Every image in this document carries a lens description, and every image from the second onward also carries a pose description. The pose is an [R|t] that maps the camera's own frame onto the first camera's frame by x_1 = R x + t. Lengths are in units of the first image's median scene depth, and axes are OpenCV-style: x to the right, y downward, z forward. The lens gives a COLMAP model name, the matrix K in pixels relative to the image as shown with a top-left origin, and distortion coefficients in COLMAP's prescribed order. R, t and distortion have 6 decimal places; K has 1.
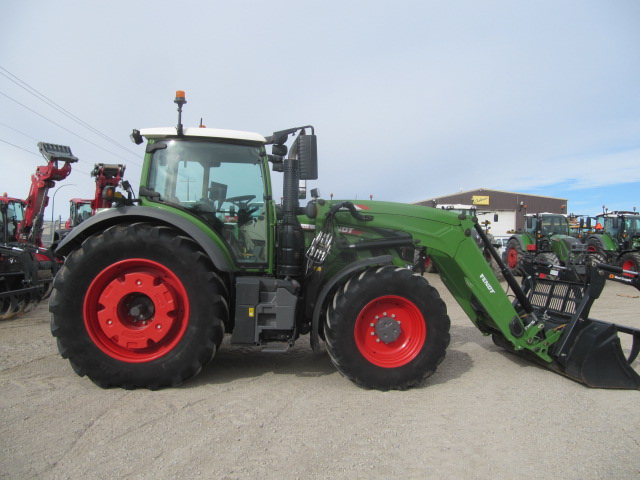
lens RADIAL K [[532.9, 0, 320.0], [0, 532.9, 240.0], [0, 0, 1]] dist [-0.040164, 0.014529]
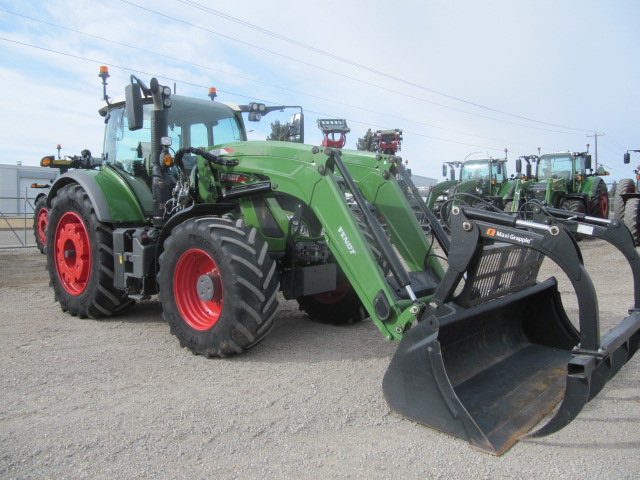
lens RADIAL K [[532.9, 0, 320.0], [0, 532.9, 240.0], [0, 0, 1]] dist [-0.040164, 0.014529]
pose [[0.682014, 0.020046, -0.731064, 0.829423], [0.026816, 0.998267, 0.052390, 0.044163], [0.730847, -0.055335, 0.680294, 0.500796]]
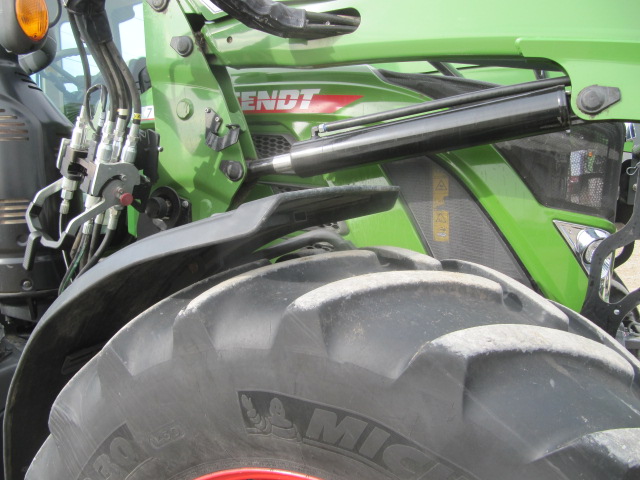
lens RADIAL K [[532.9, 0, 320.0], [0, 532.9, 240.0], [0, 0, 1]] dist [-0.040164, 0.014529]
pose [[0.850816, -0.021888, -0.525007, 0.196763], [0.072127, 0.994539, 0.075426, 0.029799], [0.520489, -0.102041, 0.847749, 0.806534]]
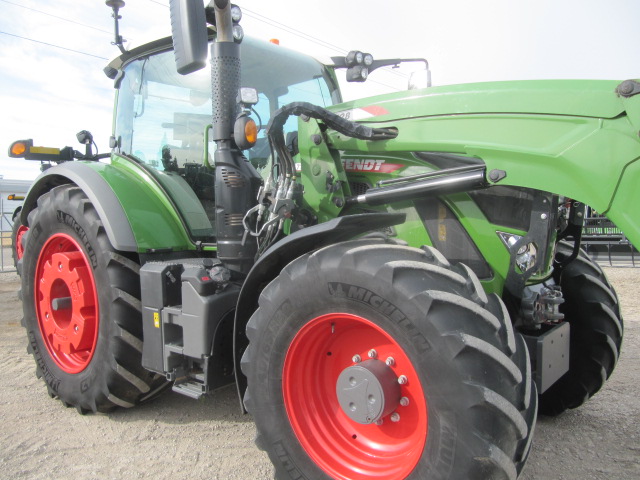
lens RADIAL K [[532.9, 0, 320.0], [0, 532.9, 240.0], [0, 0, 1]] dist [-0.040164, 0.014529]
pose [[0.699199, -0.007581, -0.714887, 0.371888], [0.047178, 0.998253, 0.035557, 0.030308], [0.713369, -0.058589, 0.698335, 0.641302]]
